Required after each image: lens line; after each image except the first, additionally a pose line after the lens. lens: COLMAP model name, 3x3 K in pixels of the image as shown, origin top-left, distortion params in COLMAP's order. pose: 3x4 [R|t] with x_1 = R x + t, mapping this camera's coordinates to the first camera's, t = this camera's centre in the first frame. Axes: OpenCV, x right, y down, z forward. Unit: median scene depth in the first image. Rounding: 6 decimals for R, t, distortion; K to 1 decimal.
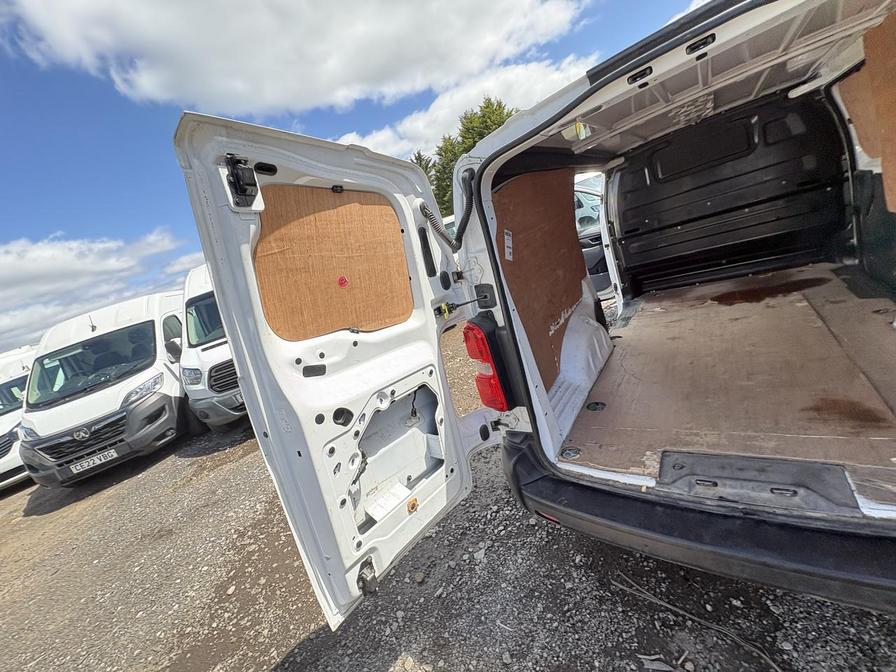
lens RADIAL K [[358.7, 0, 448.0], [0, 358.7, 329.3], [0, 0, 1]] dist [0.003608, -0.000052]
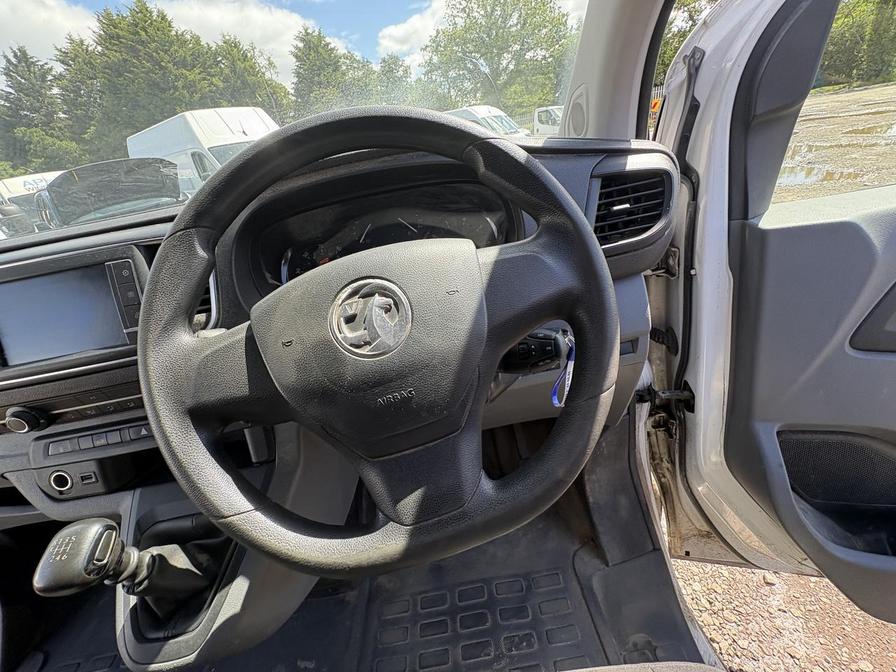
lens RADIAL K [[358.7, 0, 448.8], [0, 358.7, 334.9], [0, 0, 1]] dist [0.003608, -0.000052]
pose [[0.768934, -0.116738, 0.628580, 1.945571], [0.066545, 0.992462, 0.102913, -0.978139], [-0.635856, -0.037305, 0.770906, 2.096359]]
